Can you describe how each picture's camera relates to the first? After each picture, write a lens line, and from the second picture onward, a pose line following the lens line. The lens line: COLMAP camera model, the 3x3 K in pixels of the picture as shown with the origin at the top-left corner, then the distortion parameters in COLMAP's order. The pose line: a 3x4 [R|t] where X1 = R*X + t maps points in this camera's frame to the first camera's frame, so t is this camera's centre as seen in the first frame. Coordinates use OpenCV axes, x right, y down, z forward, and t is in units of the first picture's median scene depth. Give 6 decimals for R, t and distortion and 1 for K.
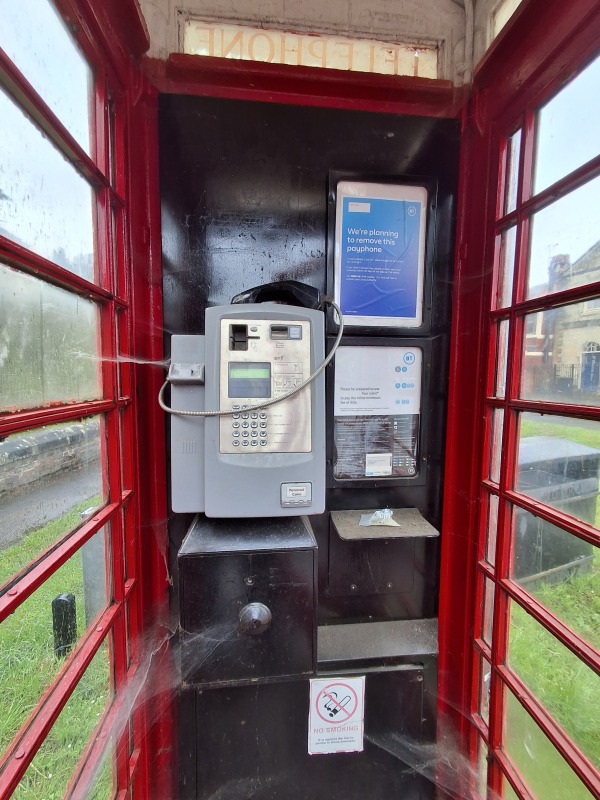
lens RADIAL K [[371.0, 0, 300.0], [0, 371.0, 400.0], [0, 0, 1]] dist [-0.000484, -0.000055]
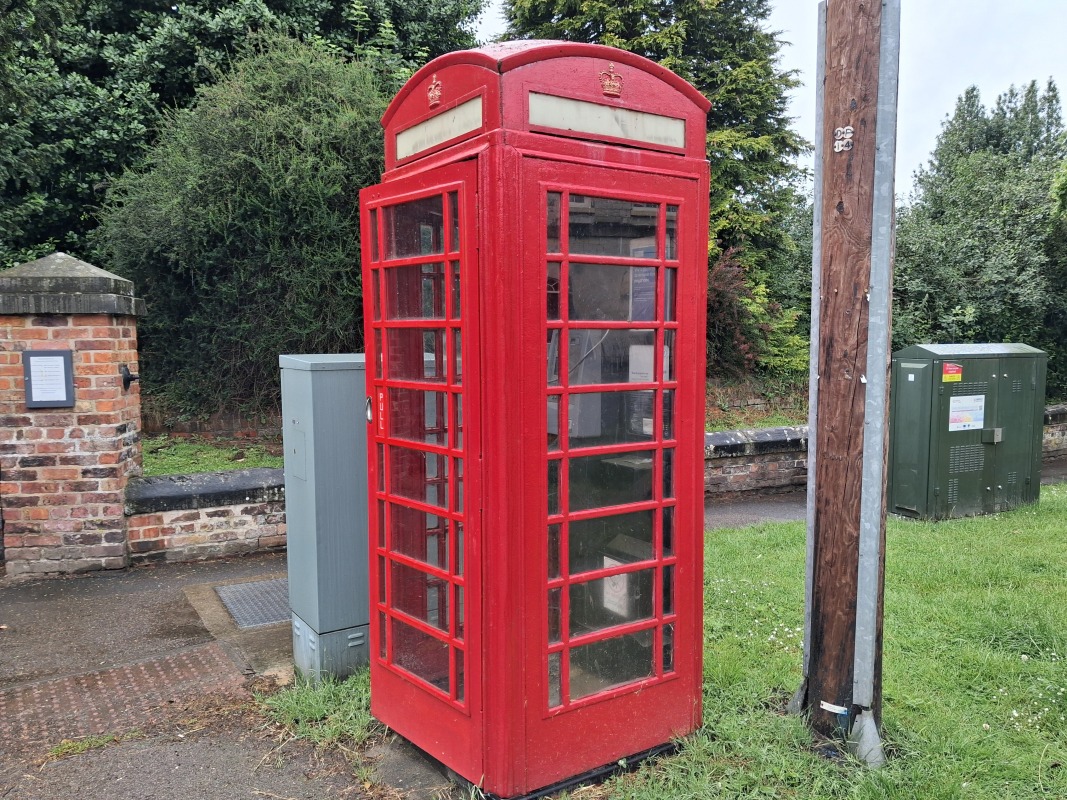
lens RADIAL K [[843.2, 0, 533.5], [0, 843.2, 400.0], [0, 0, 1]] dist [-0.007177, 0.000117]
pose [[0.458640, 0.062939, -0.886390, 0.537663], [-0.058894, 0.997448, 0.040352, -0.004288], [0.886668, 0.033696, 0.461176, -0.155802]]
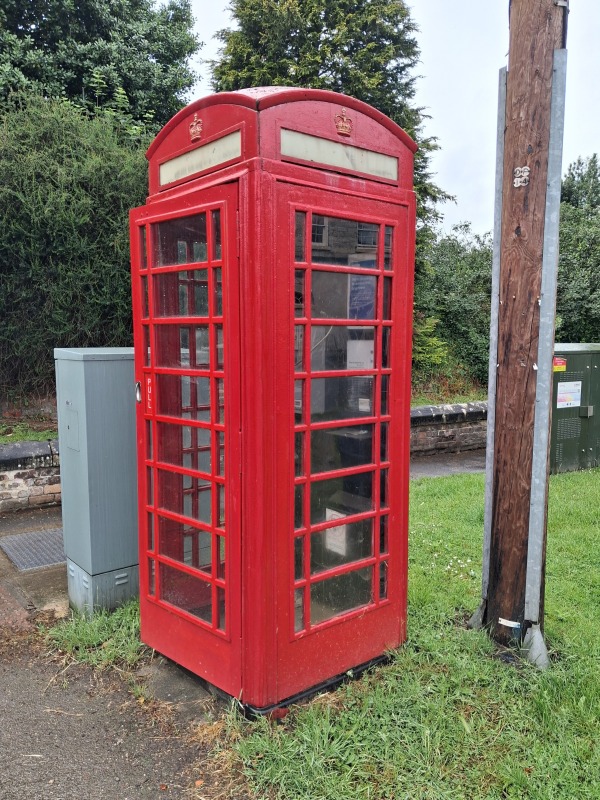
lens RADIAL K [[632.2, 0, 282.2], [0, 632.2, 399.9], [0, 0, 1]] dist [-0.007177, 0.000117]
pose [[0.537183, 0.078193, -0.839833, 0.478707], [-0.059388, 0.996729, 0.054814, 0.002900], [0.841372, 0.020431, 0.540070, -0.172534]]
